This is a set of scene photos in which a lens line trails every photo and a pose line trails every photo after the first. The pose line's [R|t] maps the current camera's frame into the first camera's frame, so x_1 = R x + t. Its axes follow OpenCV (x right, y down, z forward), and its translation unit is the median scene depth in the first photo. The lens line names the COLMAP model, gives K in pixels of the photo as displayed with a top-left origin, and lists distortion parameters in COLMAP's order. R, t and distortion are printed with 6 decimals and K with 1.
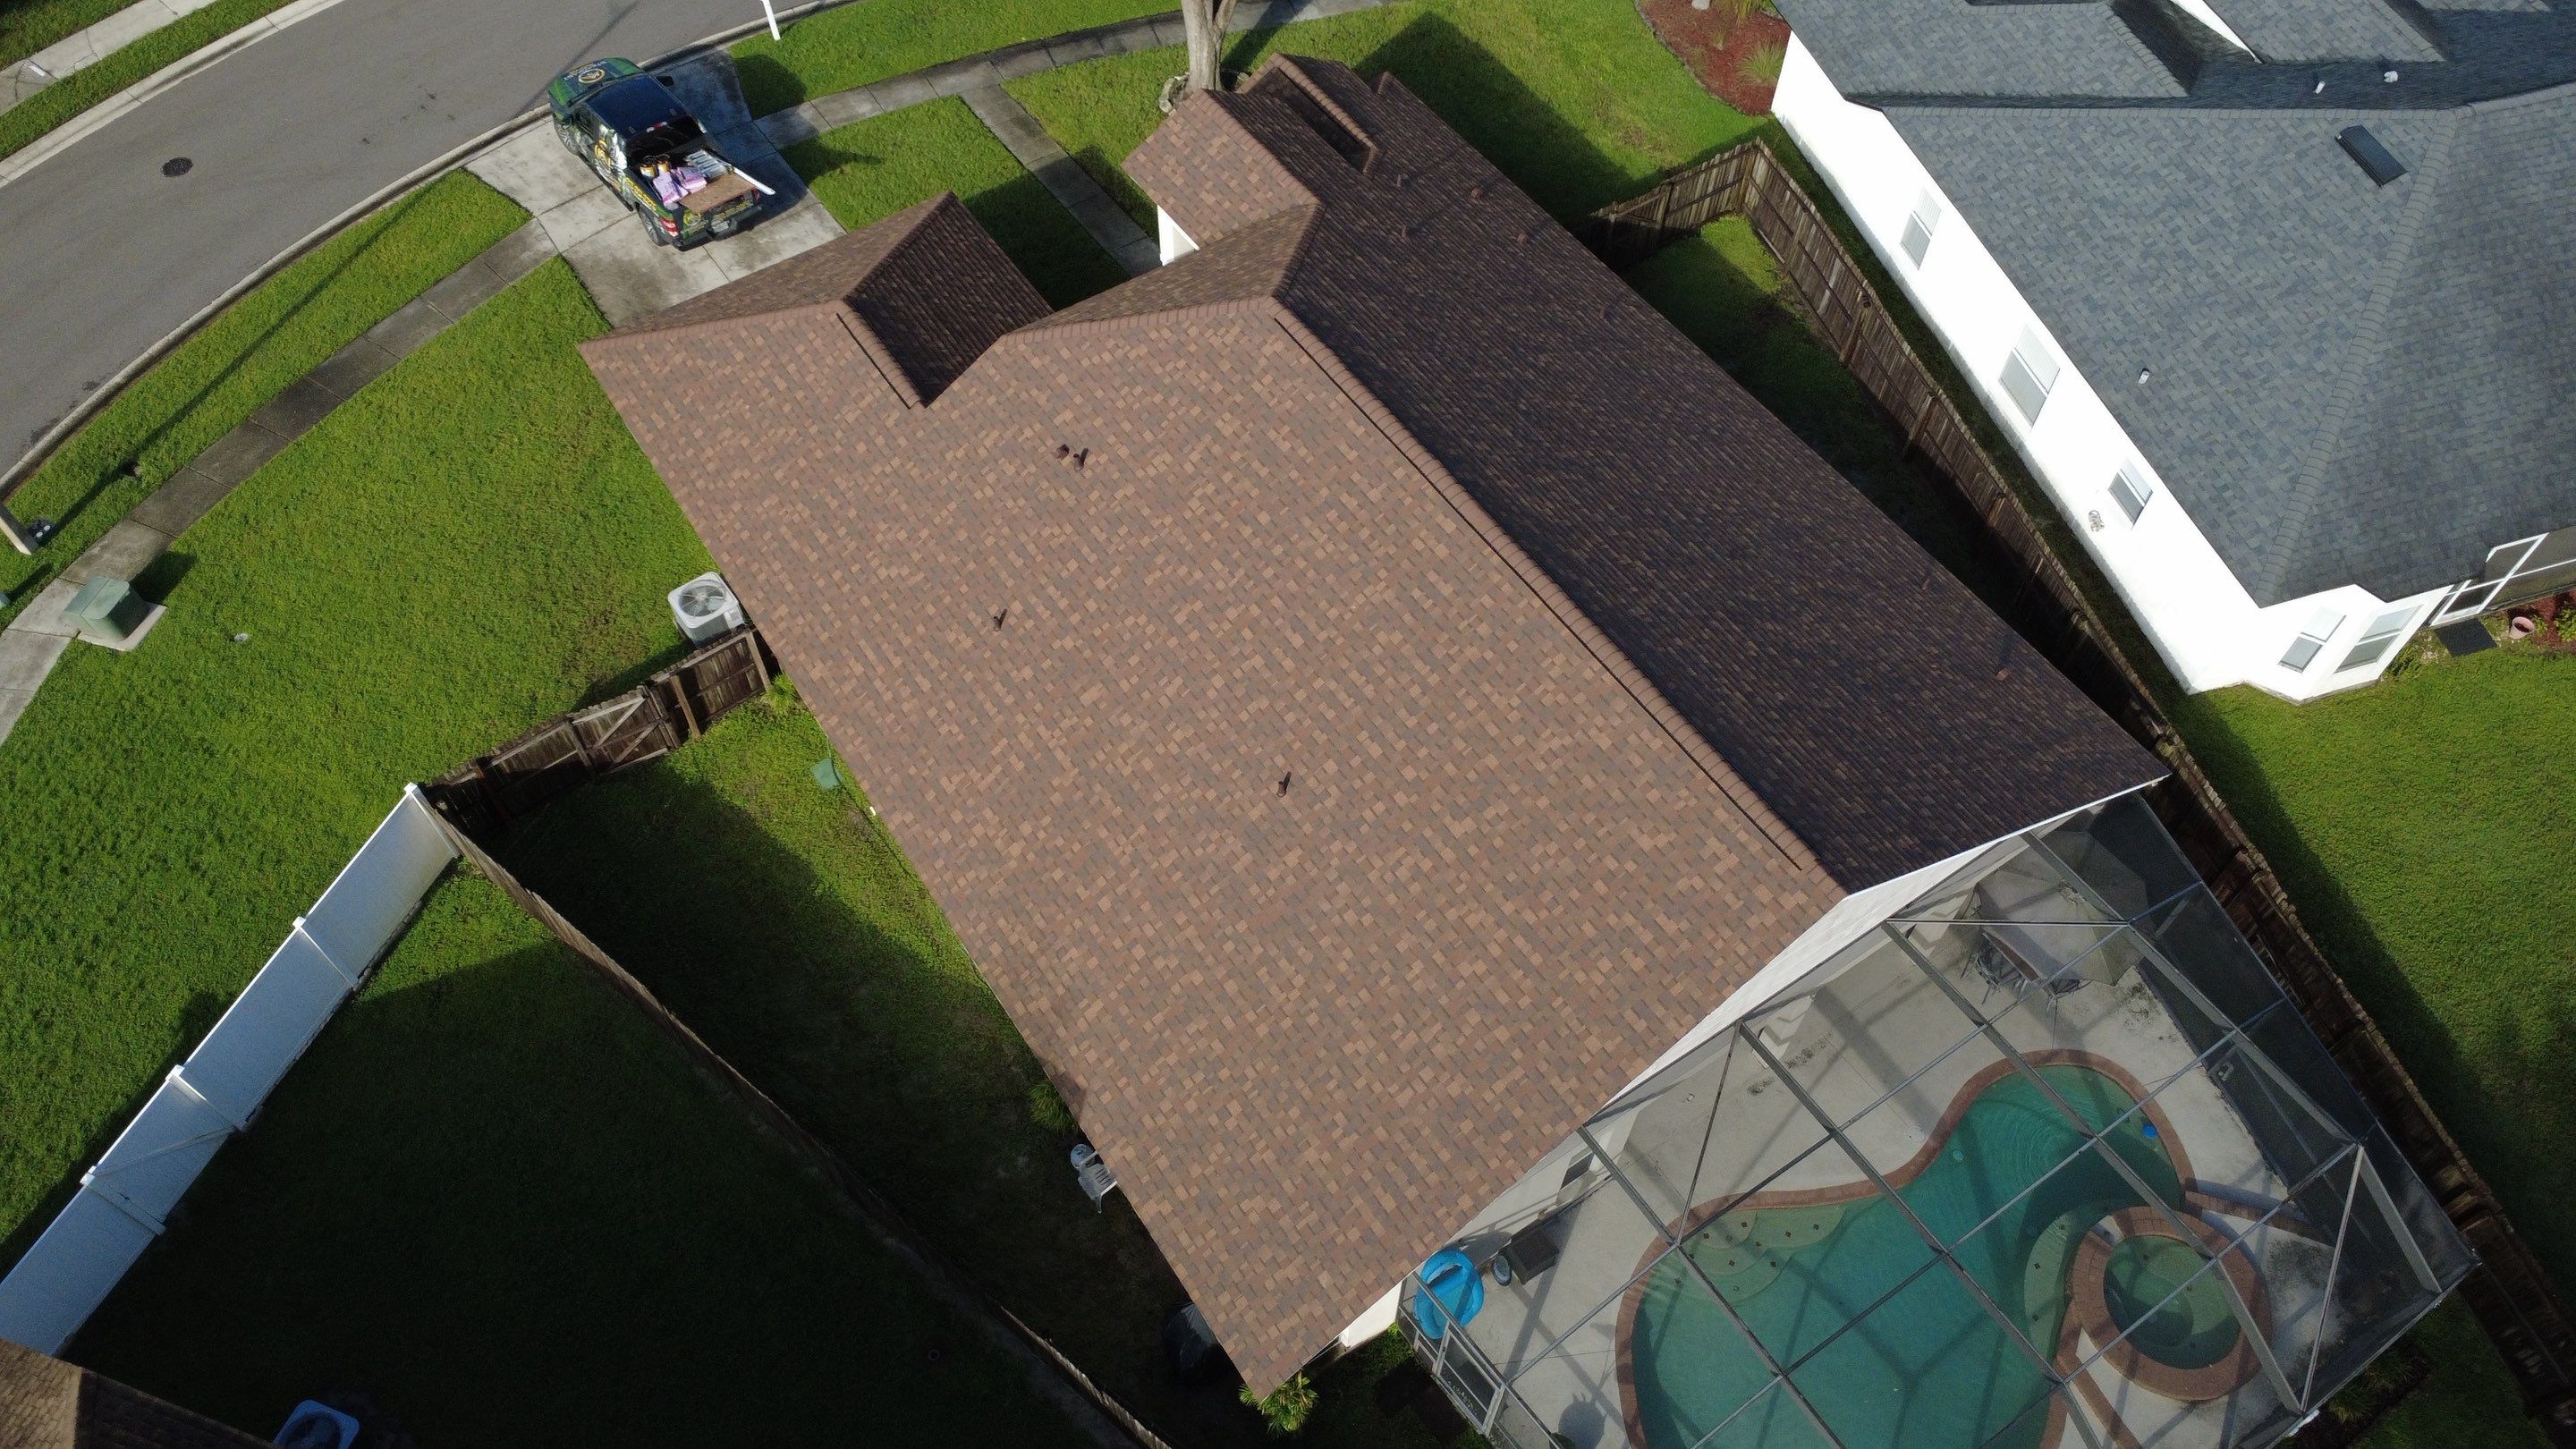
lens RADIAL K [[1883.9, 0, 1288.5], [0, 1883.9, 719.0], [0, 0, 1]] dist [-0.000018, -0.001266]
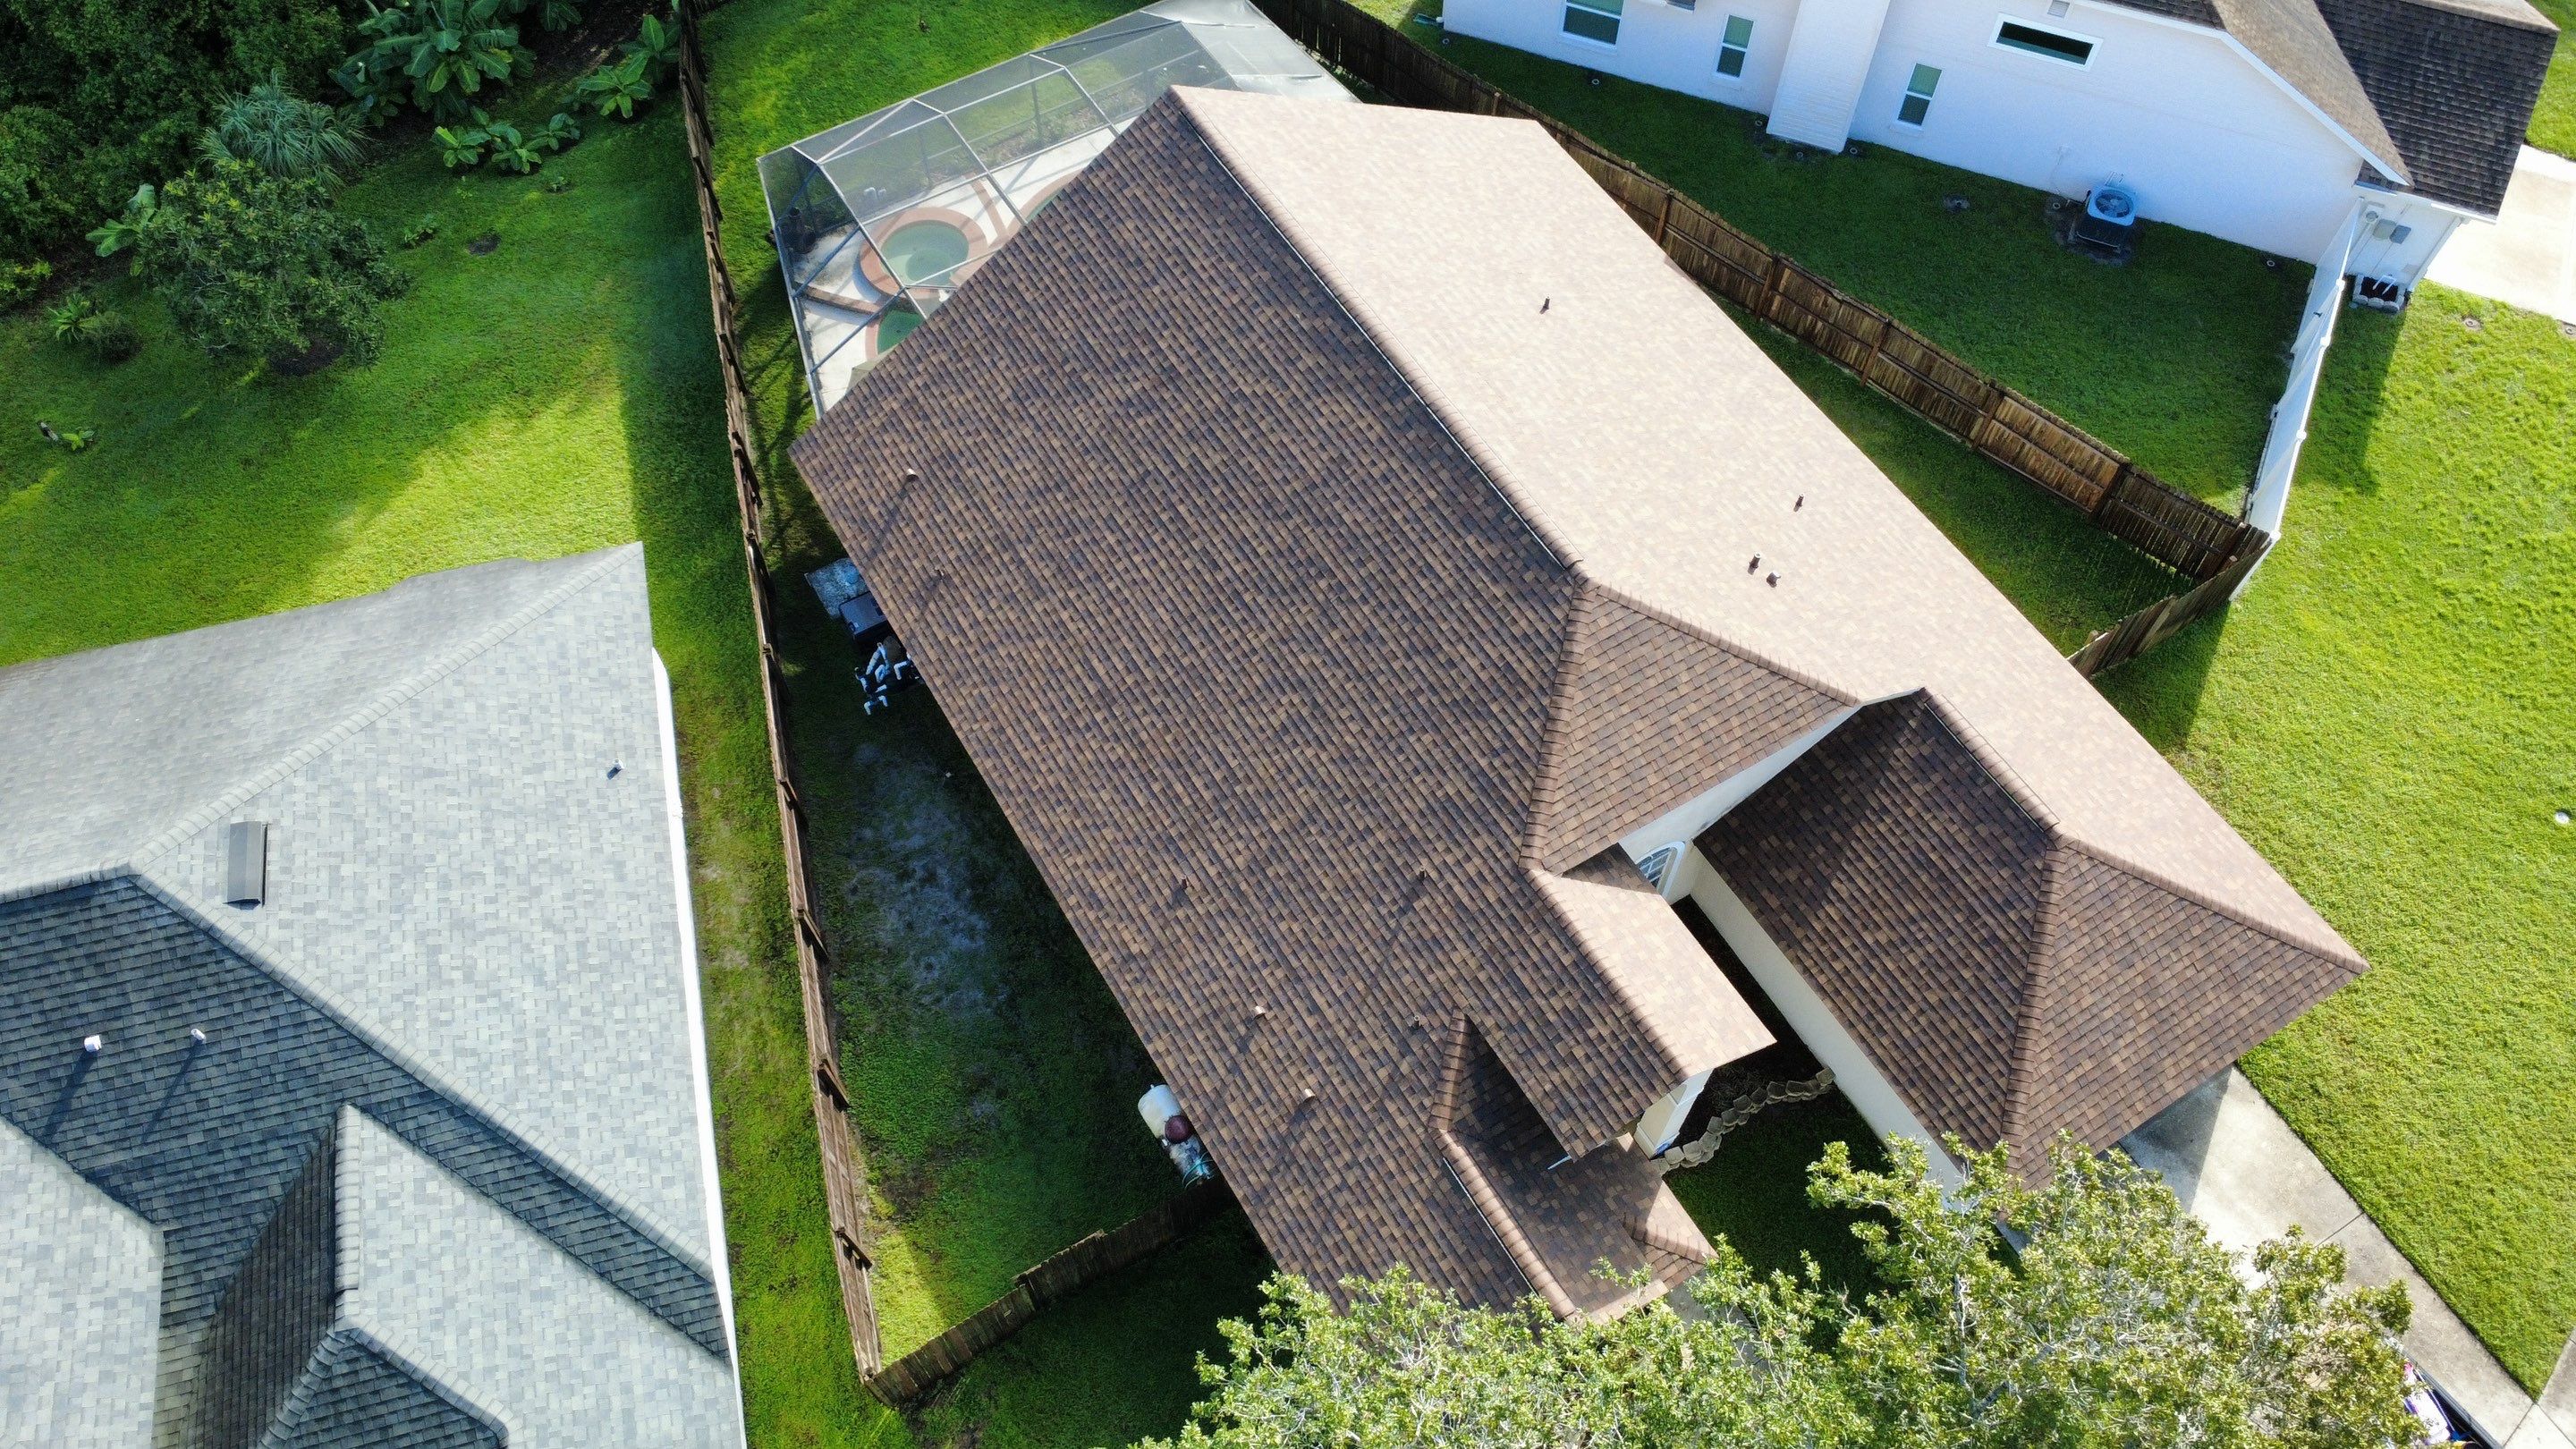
lens RADIAL K [[1883.9, 0, 1281.3], [0, 1883.9, 716.9], [0, 0, 1]] dist [-0.000018, -0.001266]
pose [[-0.998801, -0.044384, 0.020664, 0.119111], [0.036857, -0.403836, 0.914089, -1.084974], [-0.032226, 0.913754, 0.404987, 0.640140]]
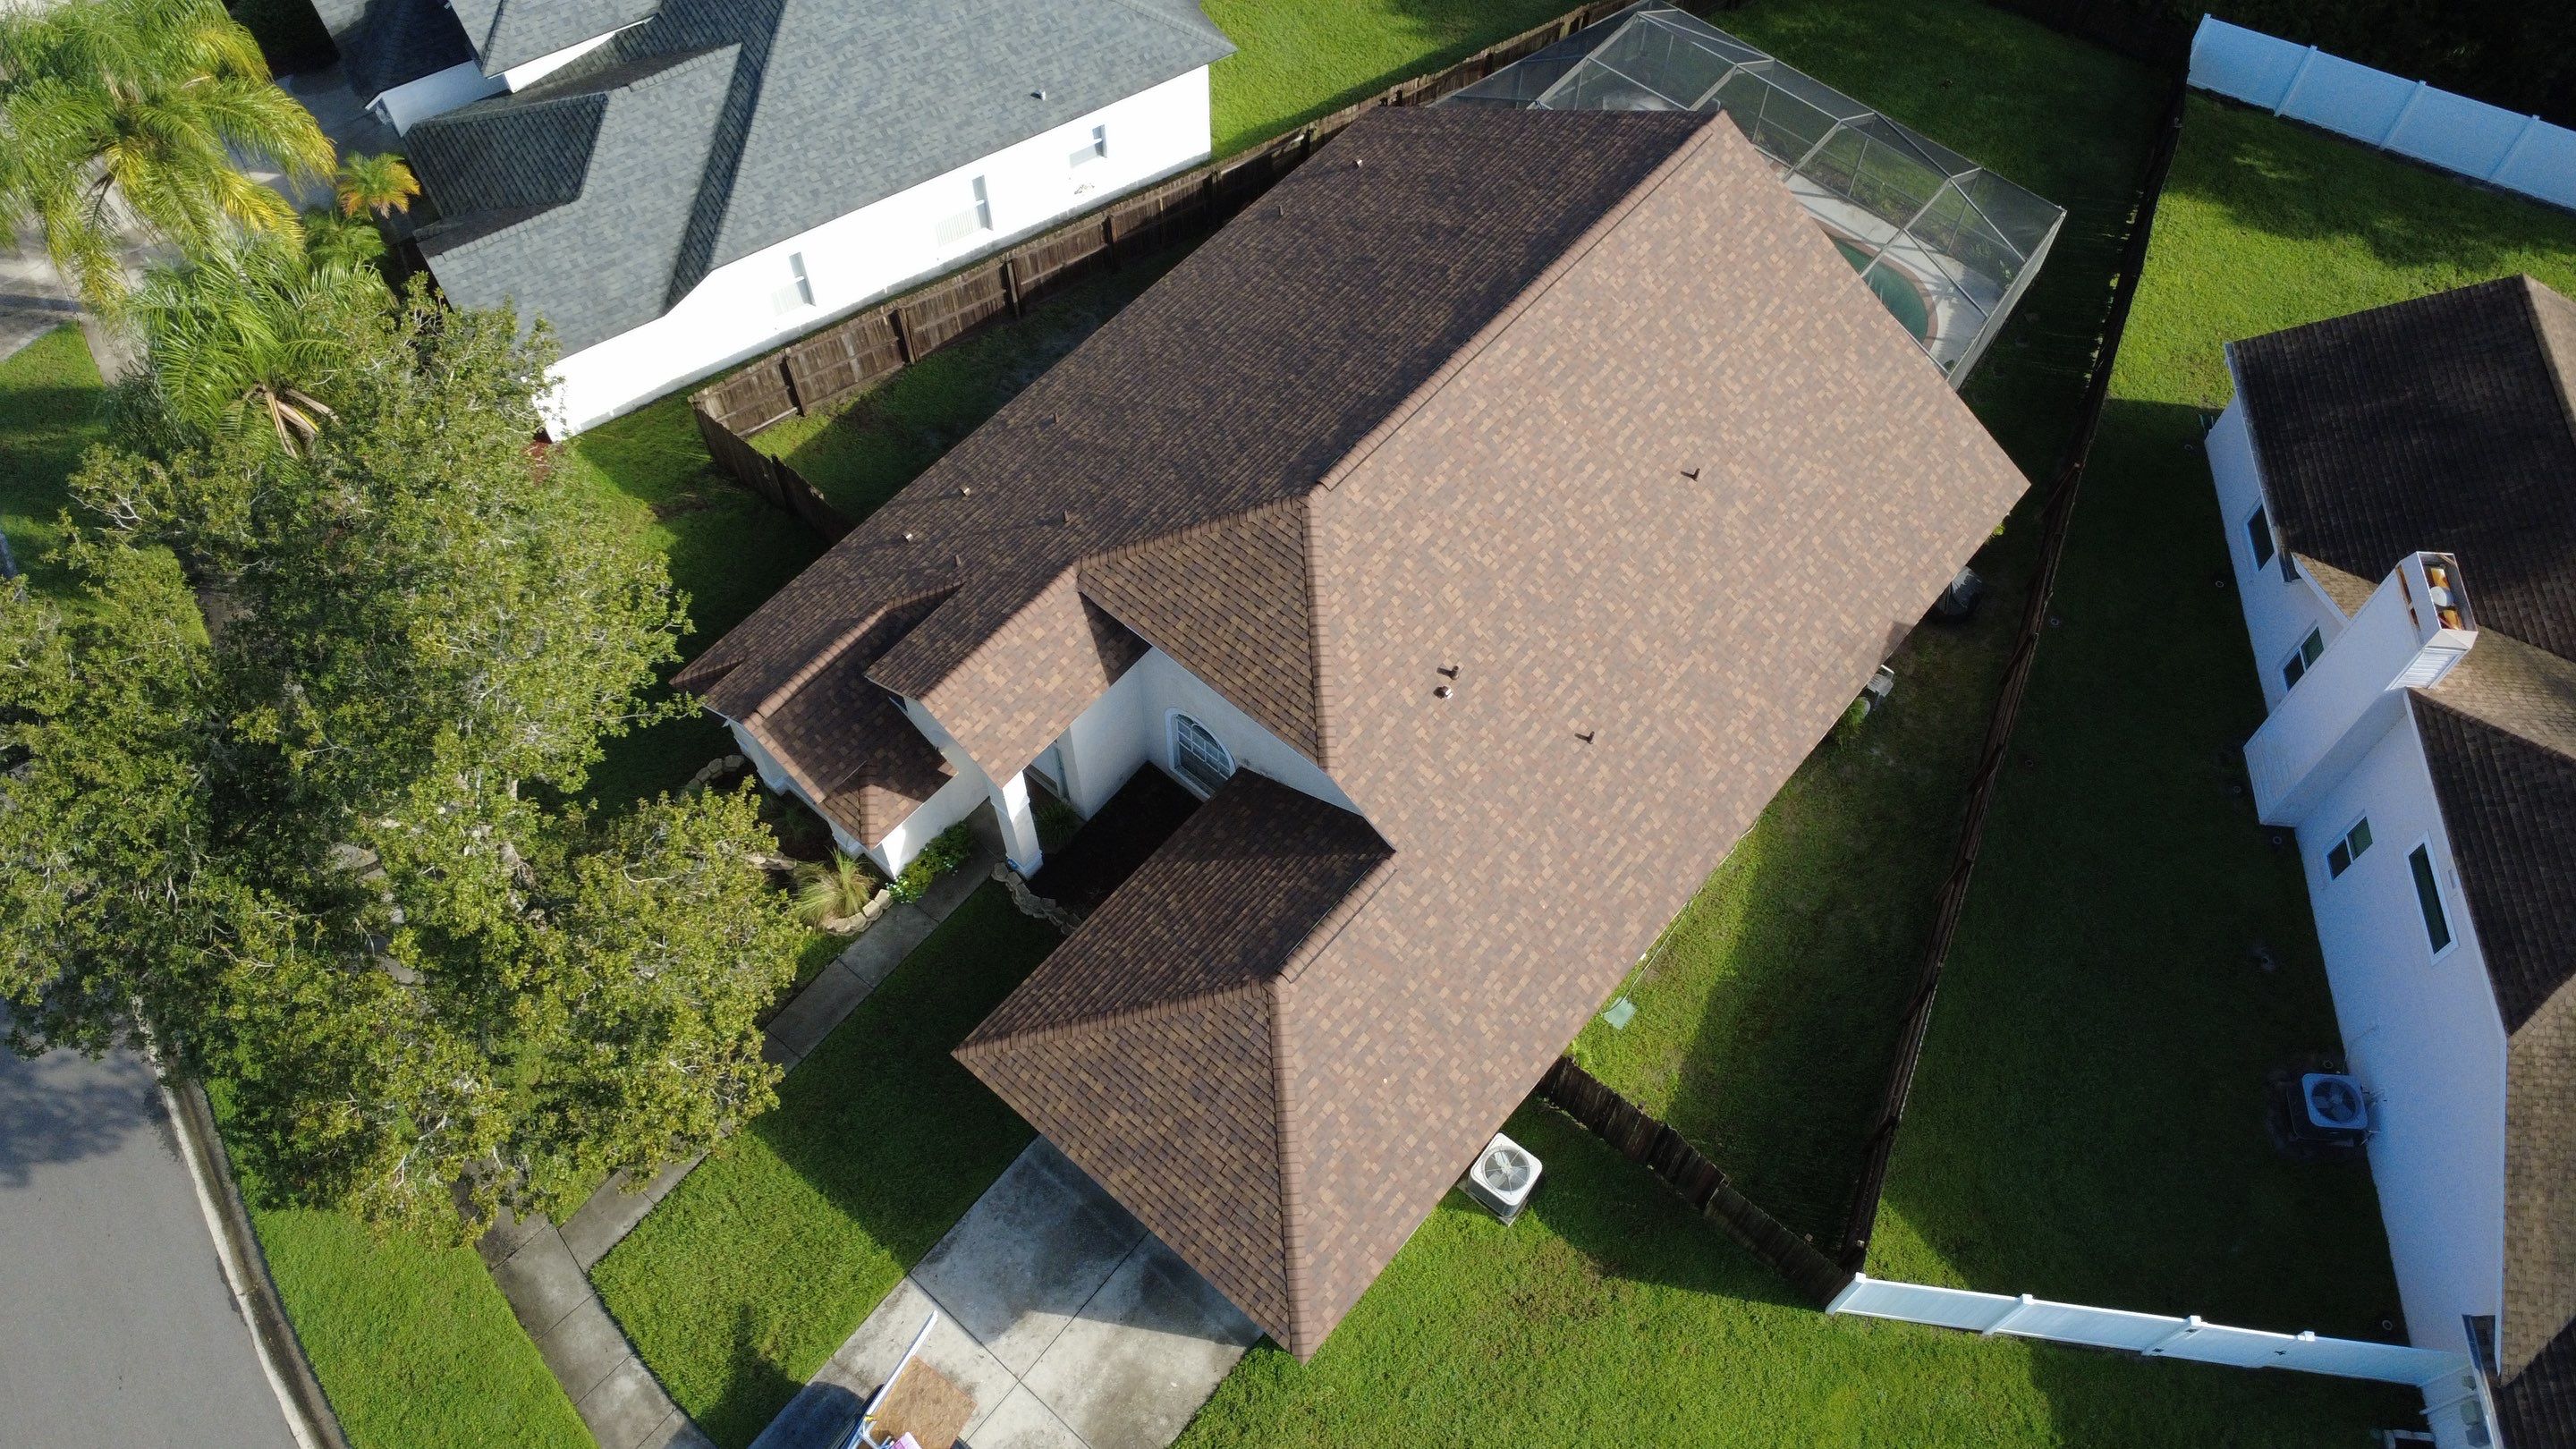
lens RADIAL K [[1883.9, 0, 1288.1], [0, 1883.9, 714.9], [0, 0, 1]] dist [-0.000018, -0.001266]
pose [[-0.265396, -0.825872, 0.497495, -0.629922], [0.789296, 0.110224, 0.604039, -0.842867], [-0.553694, 0.552980, 0.622604, 0.364835]]
